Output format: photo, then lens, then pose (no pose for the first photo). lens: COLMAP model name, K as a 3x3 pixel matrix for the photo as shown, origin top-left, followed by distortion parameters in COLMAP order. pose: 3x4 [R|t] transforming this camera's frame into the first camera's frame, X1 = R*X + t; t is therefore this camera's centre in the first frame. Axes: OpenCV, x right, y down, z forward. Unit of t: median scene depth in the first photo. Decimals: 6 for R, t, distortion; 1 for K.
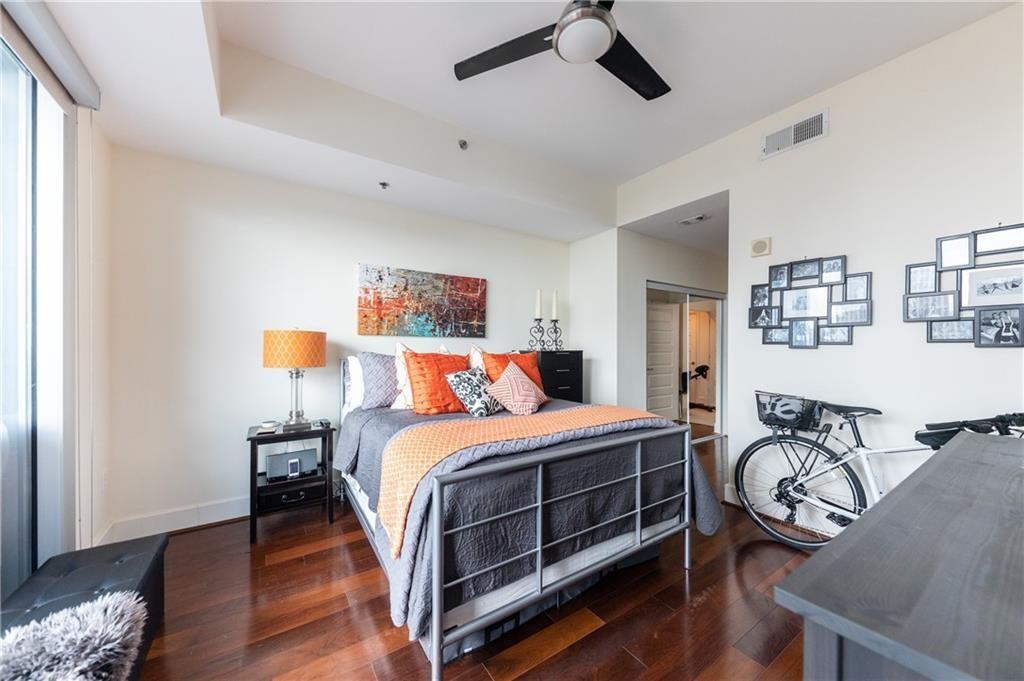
lens RADIAL K [[352.3, 0, 517.9], [0, 352.3, 345.2], [0, 0, 1]] dist [-0.011542, -0.000697]
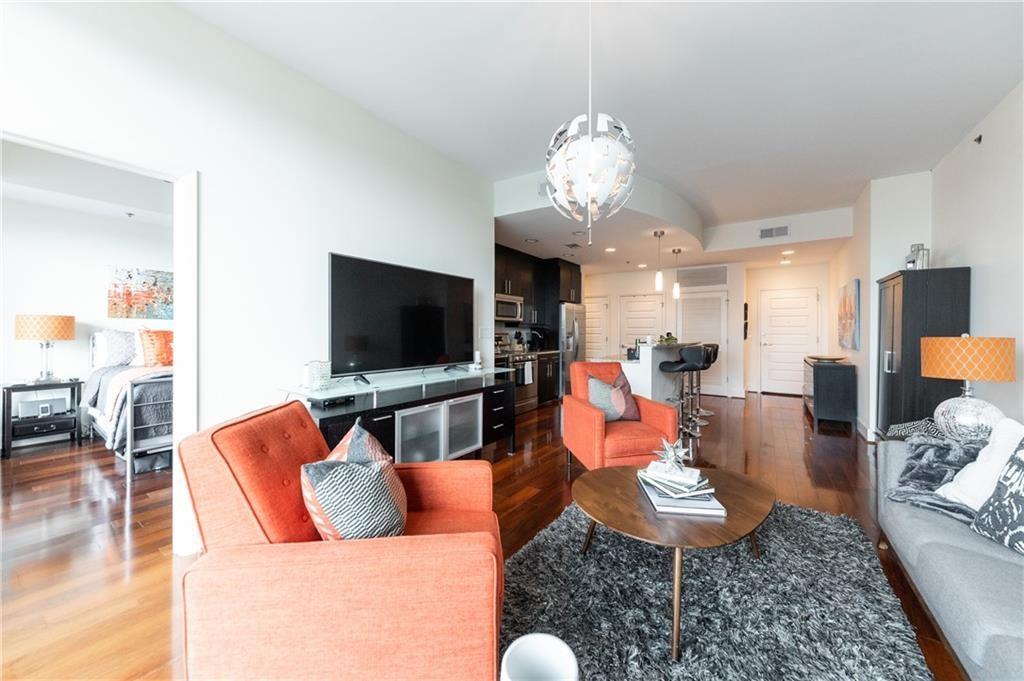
lens RADIAL K [[352.3, 0, 507.9], [0, 352.3, 328.3], [0, 0, 1]] dist [-0.011542, -0.000697]
pose [[0.931573, 0.004488, 0.363526, 0.766484], [-0.005662, 0.999982, 0.002163, 0.000846], [-0.363509, -0.004073, 0.931582, -1.246720]]
